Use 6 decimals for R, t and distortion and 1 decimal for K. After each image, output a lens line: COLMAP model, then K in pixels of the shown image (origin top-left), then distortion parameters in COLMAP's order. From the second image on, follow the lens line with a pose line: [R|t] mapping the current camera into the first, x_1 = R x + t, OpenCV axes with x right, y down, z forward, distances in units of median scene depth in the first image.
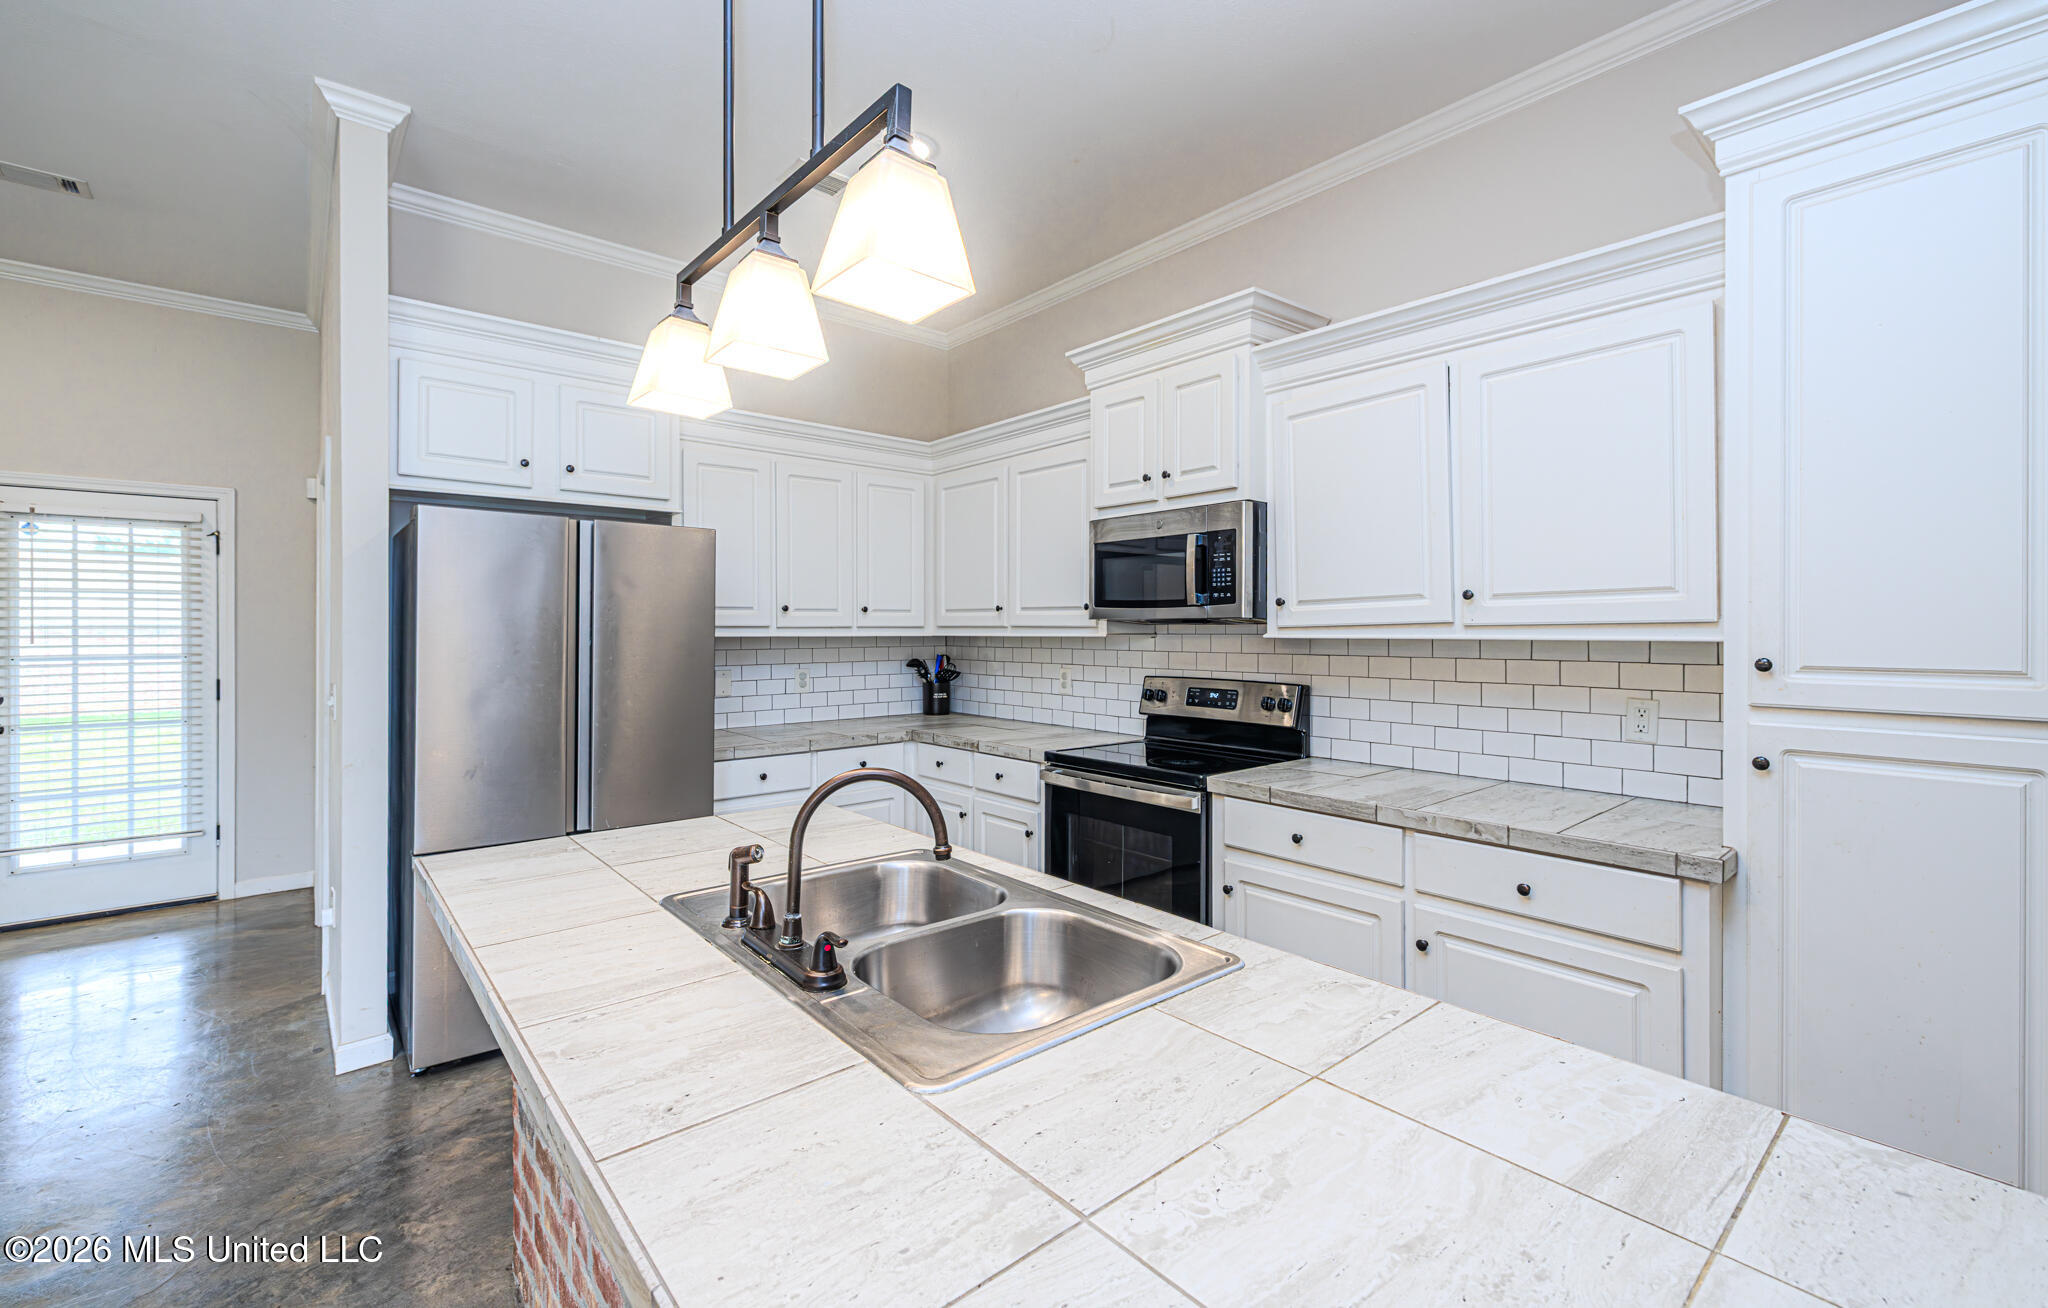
lens RADIAL K [[862.9, 0, 1021.5], [0, 862.9, 630.3], [0, 0, 1]] dist [0.000197, -0.000088]
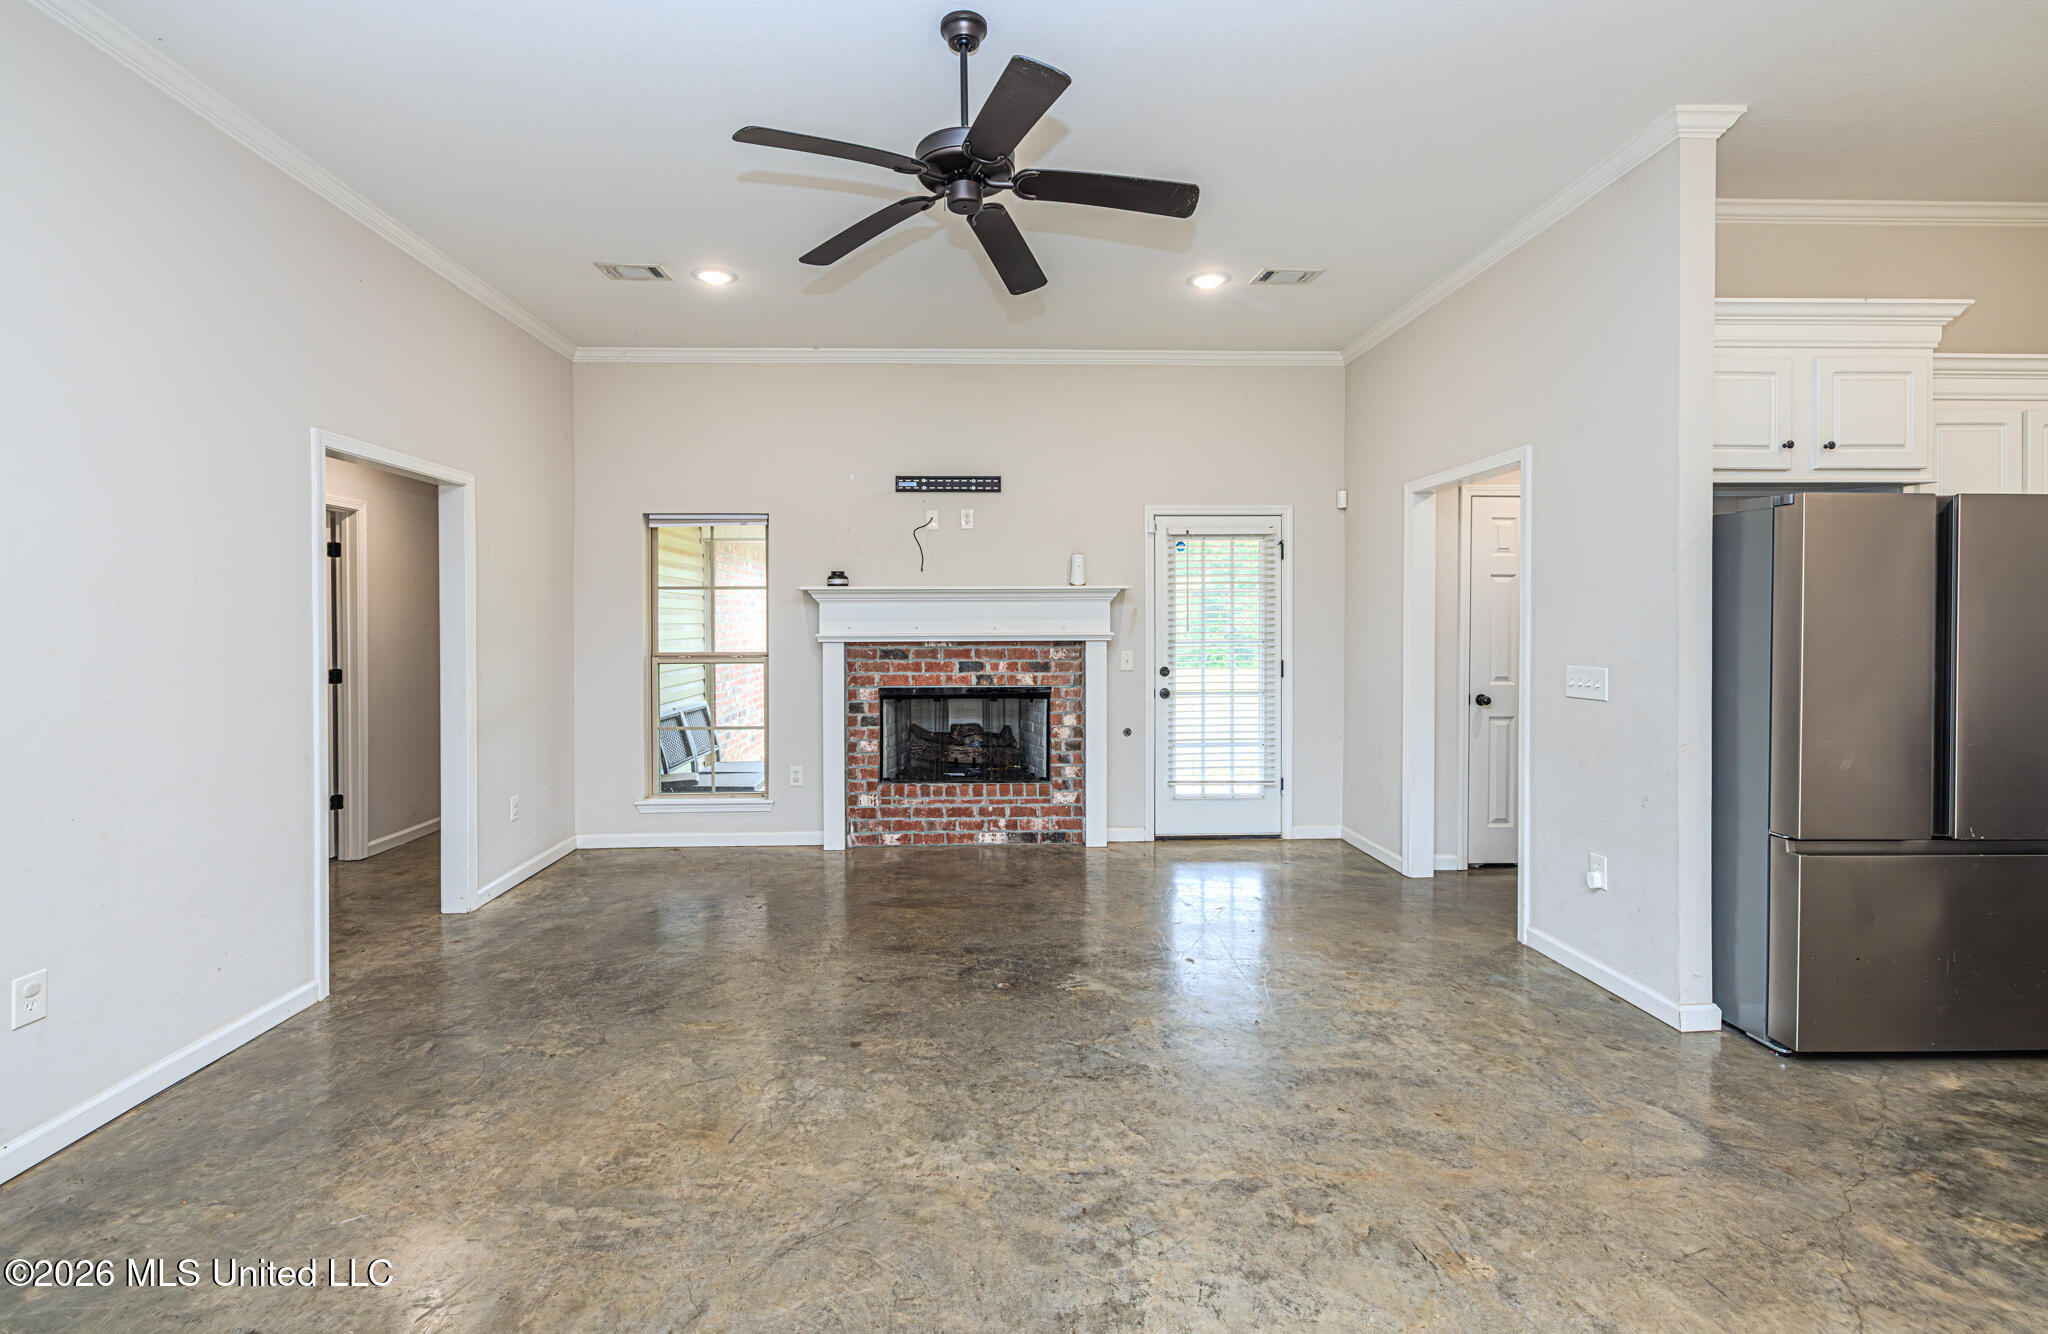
lens RADIAL K [[865.8, 0, 994.9], [0, 865.8, 629.1], [0, 0, 1]] dist [0.000062, 0.000147]
pose [[0.780816, 0.002095, -0.624758, -0.529238], [0.002289, 0.999978, 0.006214, 0.003565], [0.624757, -0.006282, 0.780794, -0.249418]]
